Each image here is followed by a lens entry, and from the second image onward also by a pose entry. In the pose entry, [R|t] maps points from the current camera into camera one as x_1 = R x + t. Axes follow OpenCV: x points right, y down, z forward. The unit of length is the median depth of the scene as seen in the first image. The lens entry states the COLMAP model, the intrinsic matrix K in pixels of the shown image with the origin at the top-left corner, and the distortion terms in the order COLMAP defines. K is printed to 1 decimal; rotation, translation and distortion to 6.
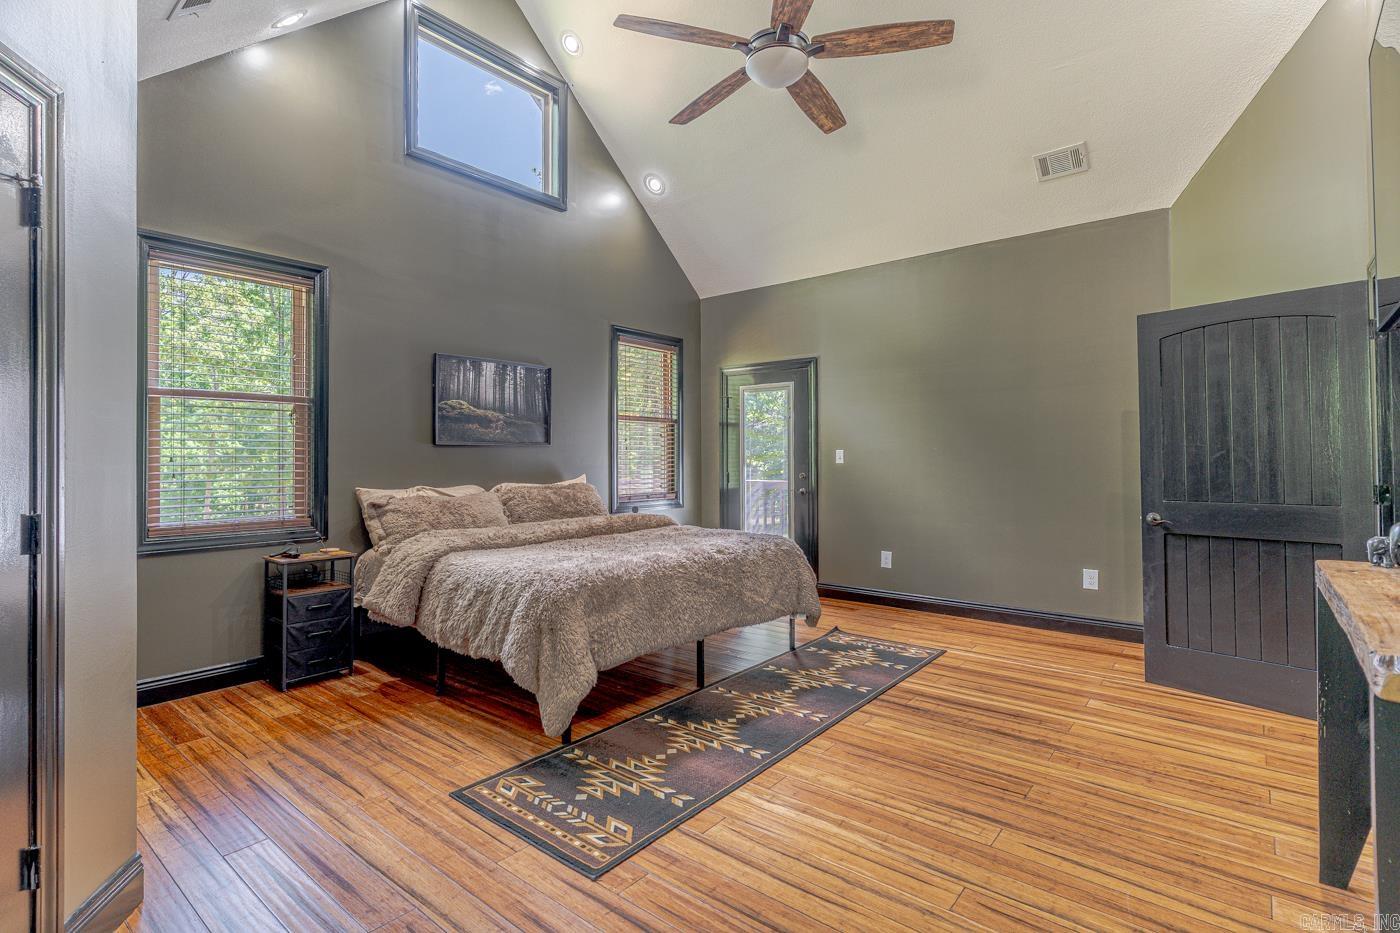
lens RADIAL K [[671.6, 0, 691.1], [0, 671.6, 456.8], [0, 0, 1]] dist [0.007738, 0.002744]
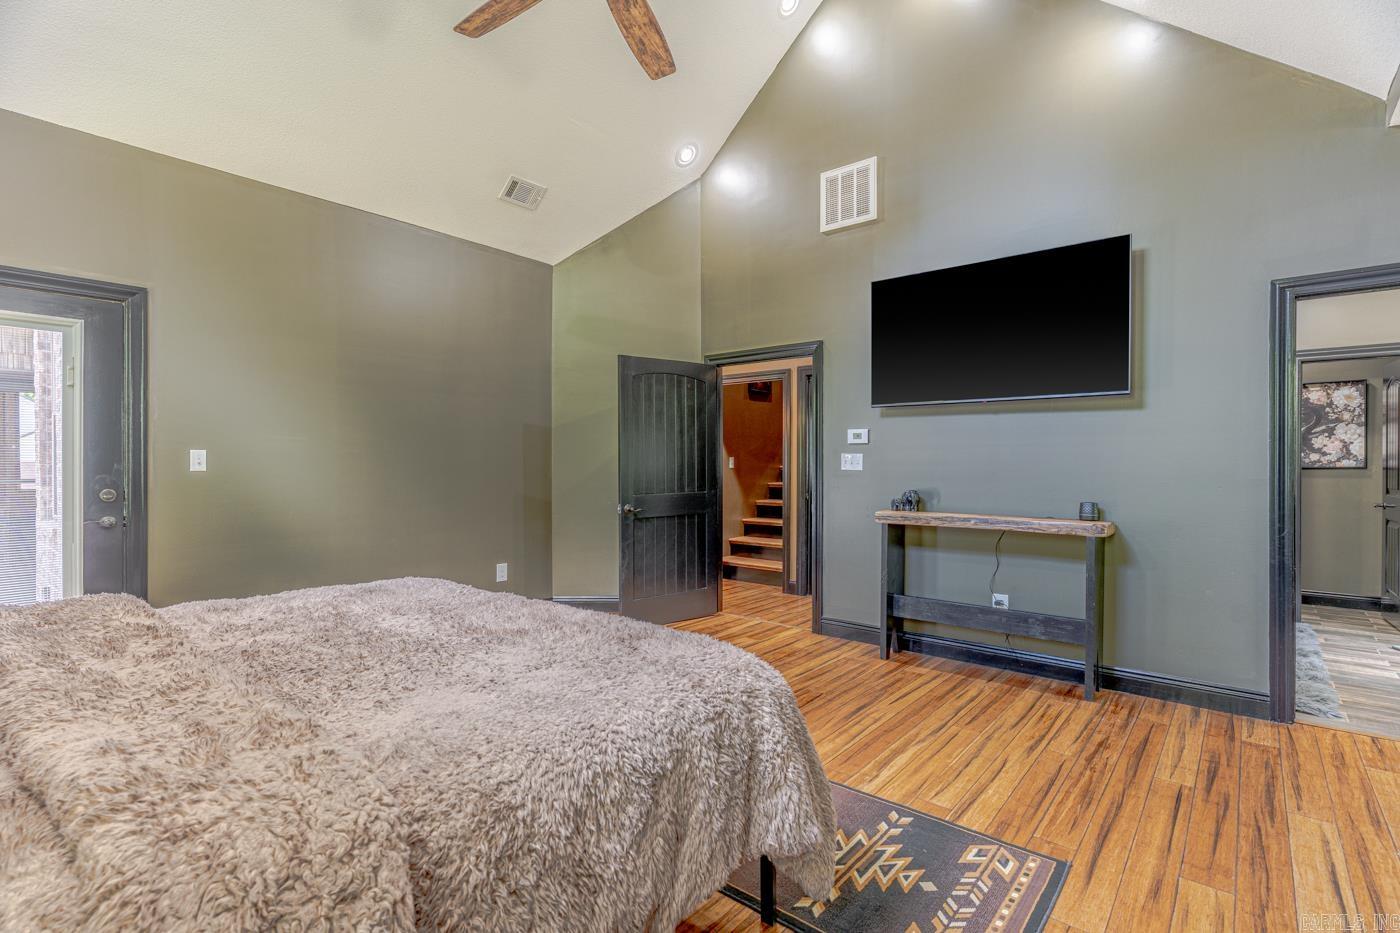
lens RADIAL K [[671.6, 0, 696.9], [0, 671.6, 466.2], [0, 0, 1]] dist [0.007738, 0.002744]
pose [[-0.000787, -0.001703, 0.999998, -0.719913], [-0.001315, 0.999998, 0.001702, 0.005385], [-0.999999, -0.001314, -0.000789, 0.955839]]
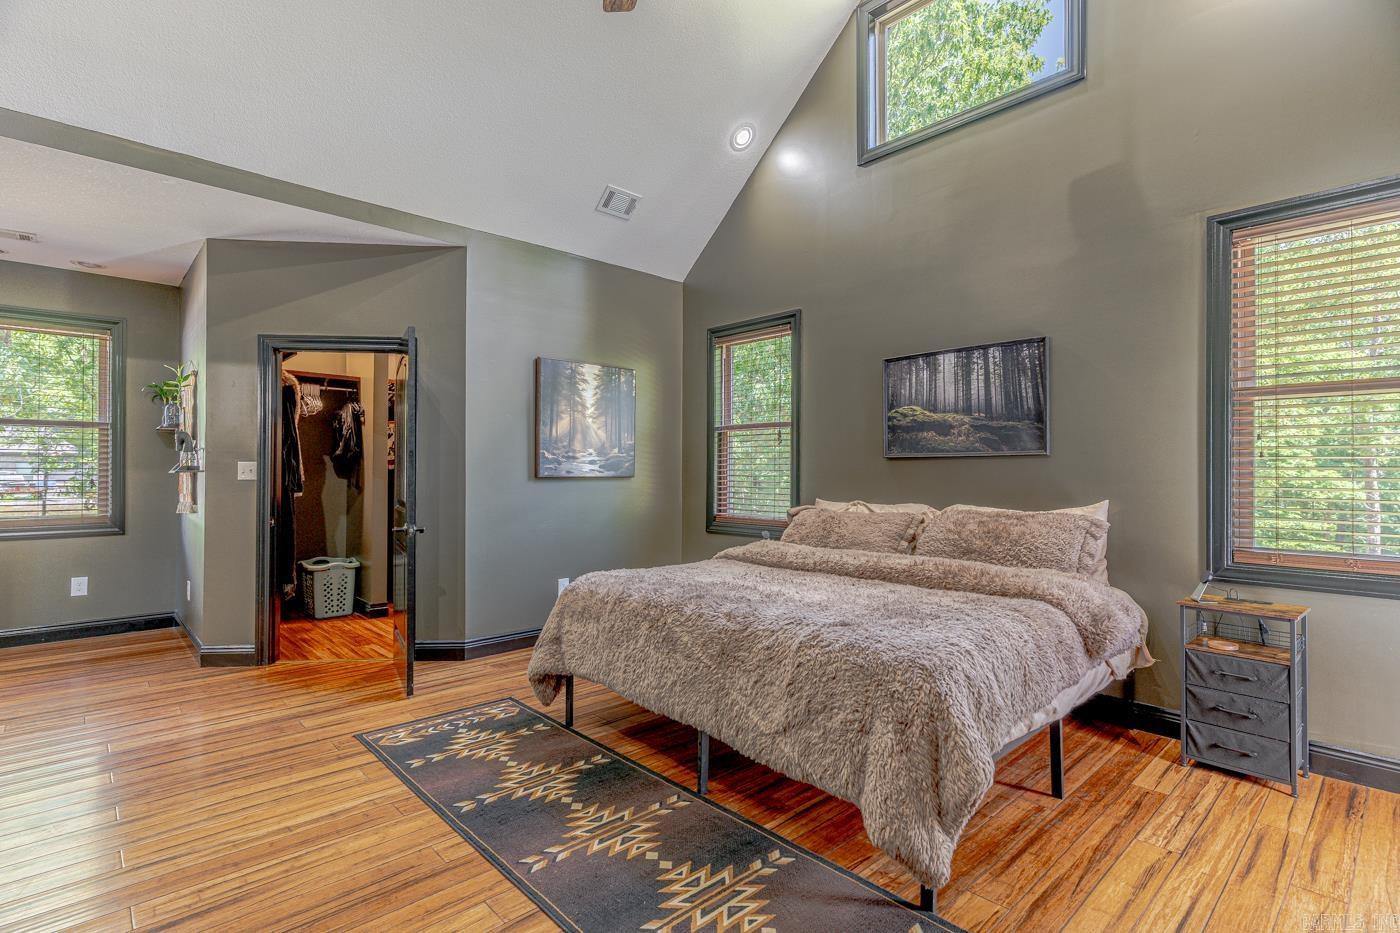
lens RADIAL K [[671.6, 0, 694.4], [0, 671.6, 467.8], [0, 0, 1]] dist [0.007738, 0.002744]
pose [[-0.124712, -0.003082, -0.992188, 0.810023], [-0.001075, 0.999995, -0.002971, -0.001631], [0.992192, 0.000696, -0.124715, 1.207083]]
